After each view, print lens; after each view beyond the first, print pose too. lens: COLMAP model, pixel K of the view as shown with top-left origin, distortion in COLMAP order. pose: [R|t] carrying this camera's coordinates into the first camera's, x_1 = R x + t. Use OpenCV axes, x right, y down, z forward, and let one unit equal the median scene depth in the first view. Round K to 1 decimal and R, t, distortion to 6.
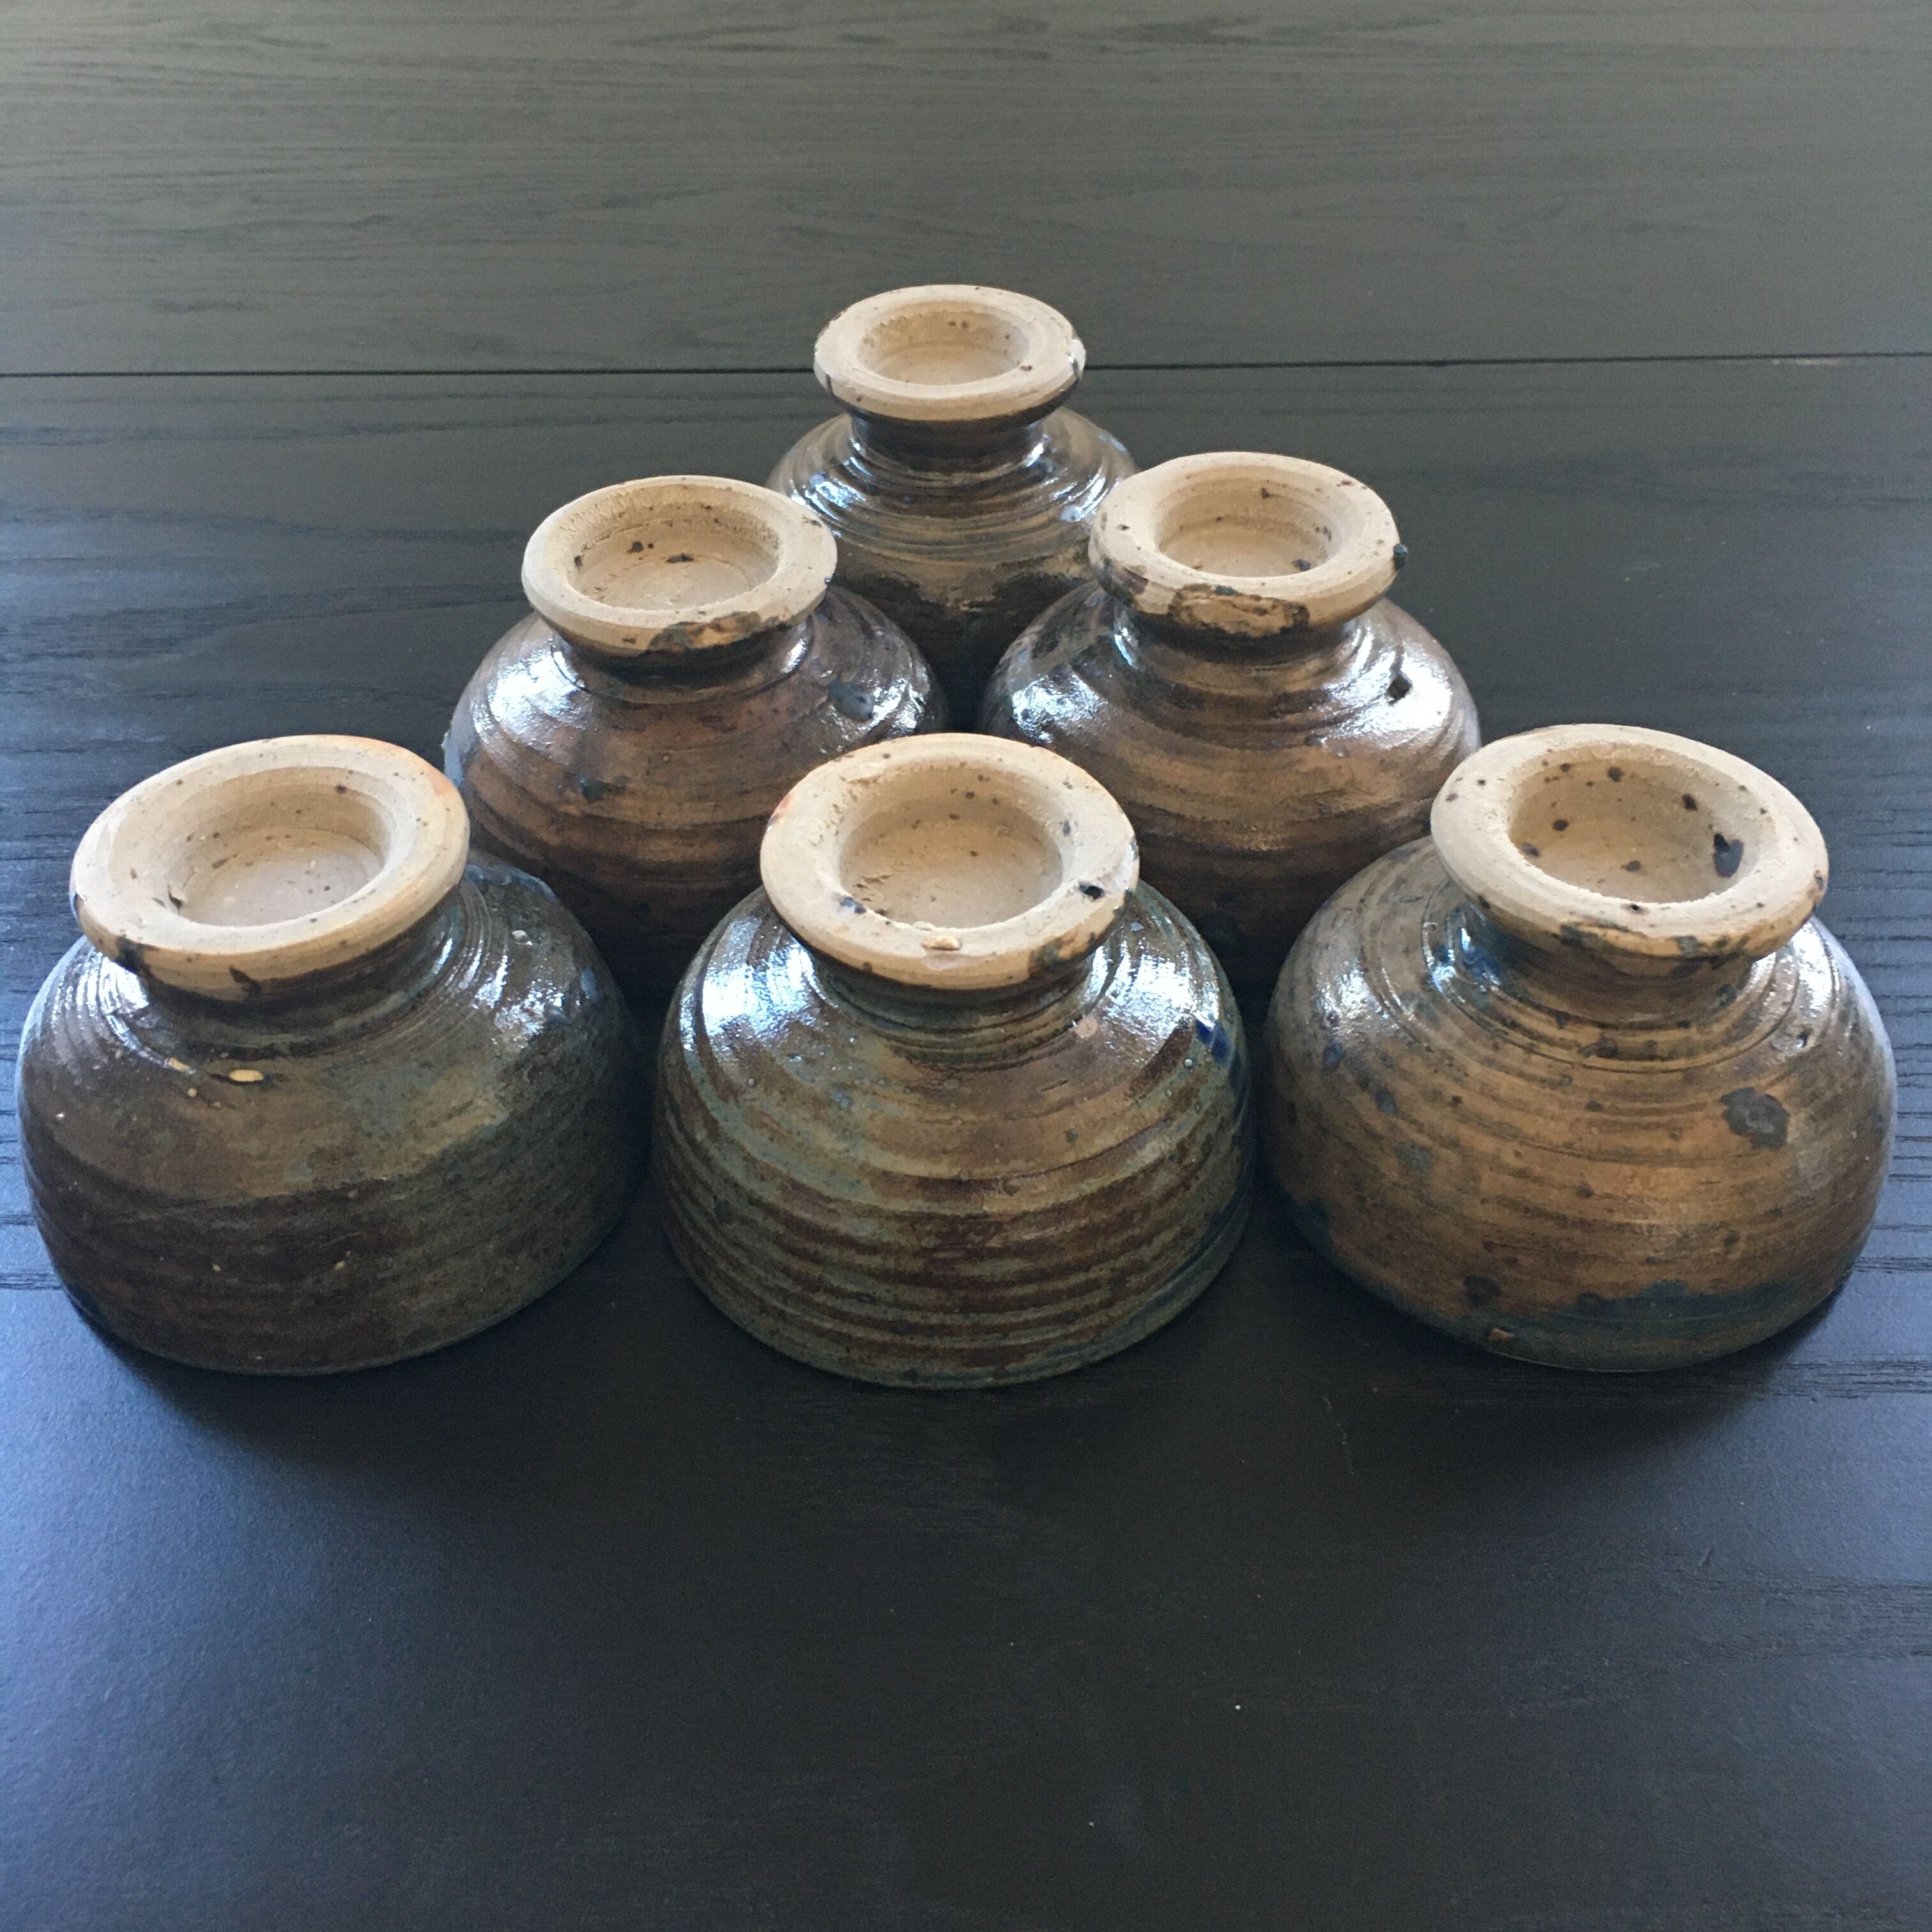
lens RADIAL K [[2316.7, 0, 965.2], [0, 2316.7, 973.3], [0, 0, 1]] dist [0.048361, 0.000000]
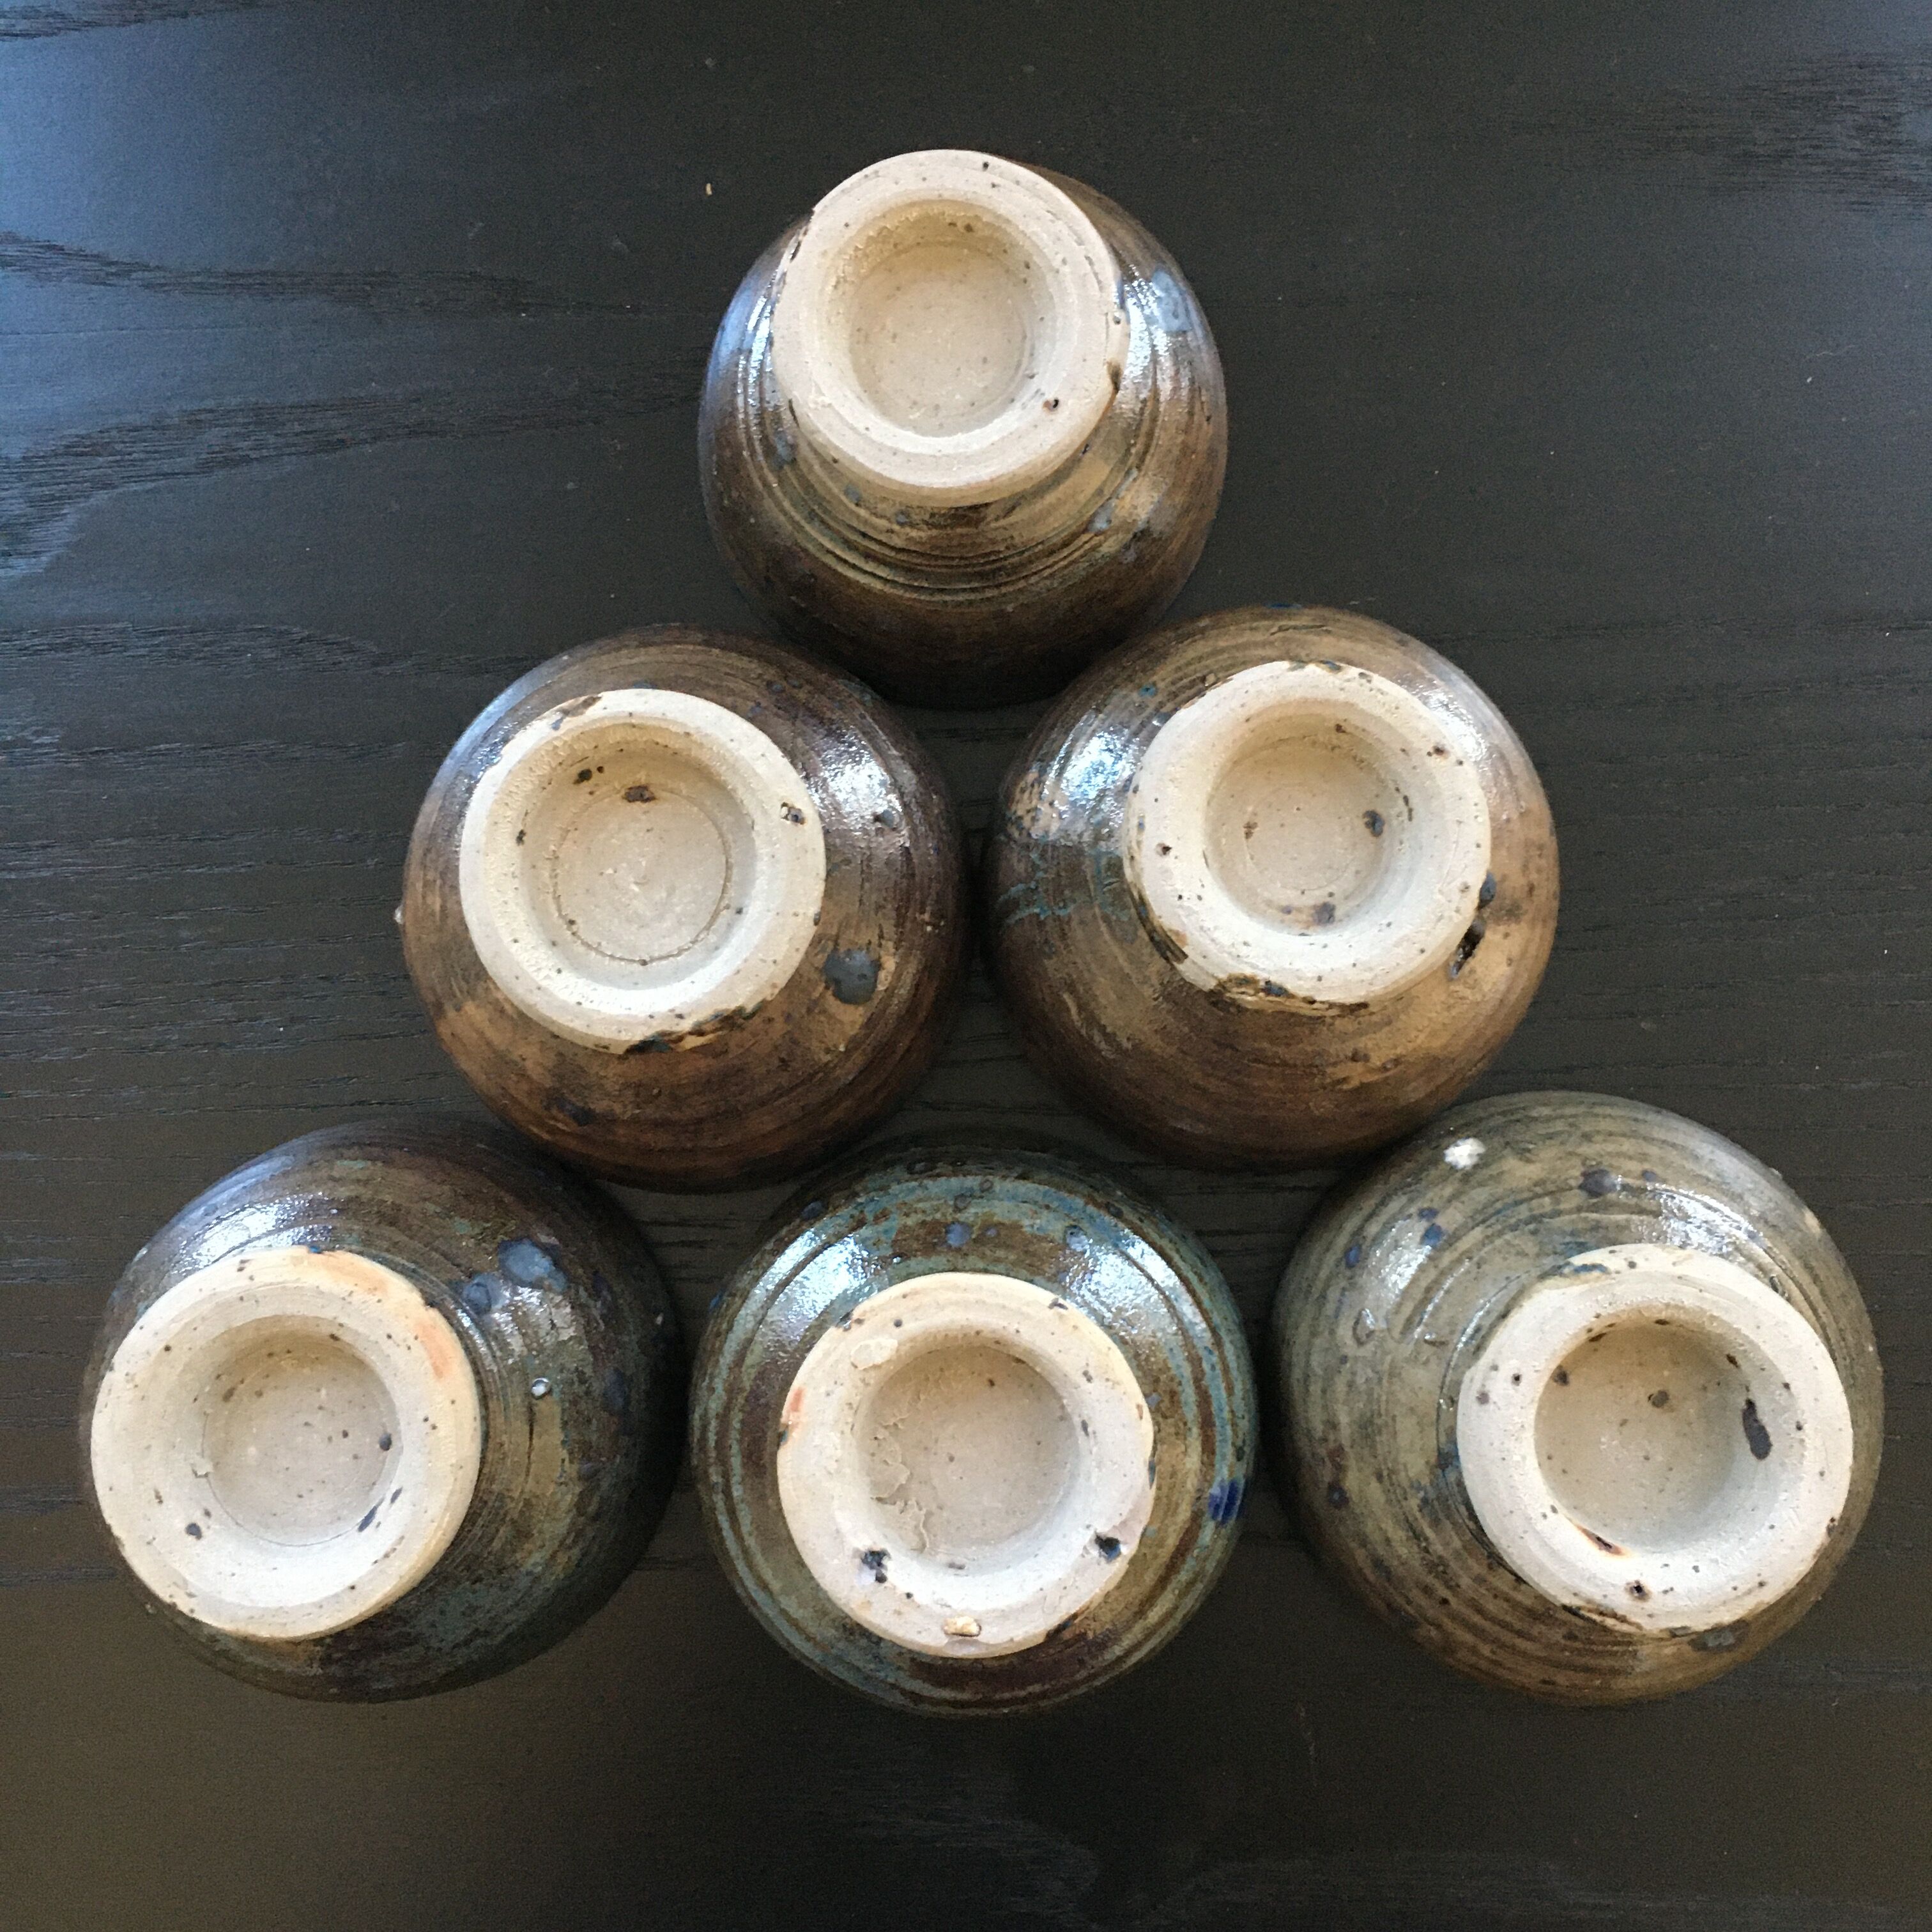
lens RADIAL K [[2316.7, 0, 968.3], [0, 2316.7, 965.9], [0, 0, 1]] dist [0.048361, 0.000000]
pose [[0.999852, -0.011165, -0.013072, 0.008960], [0.017152, 0.699463, 0.714463, -0.881061], [0.001167, -0.714581, 0.699551, 0.439042]]
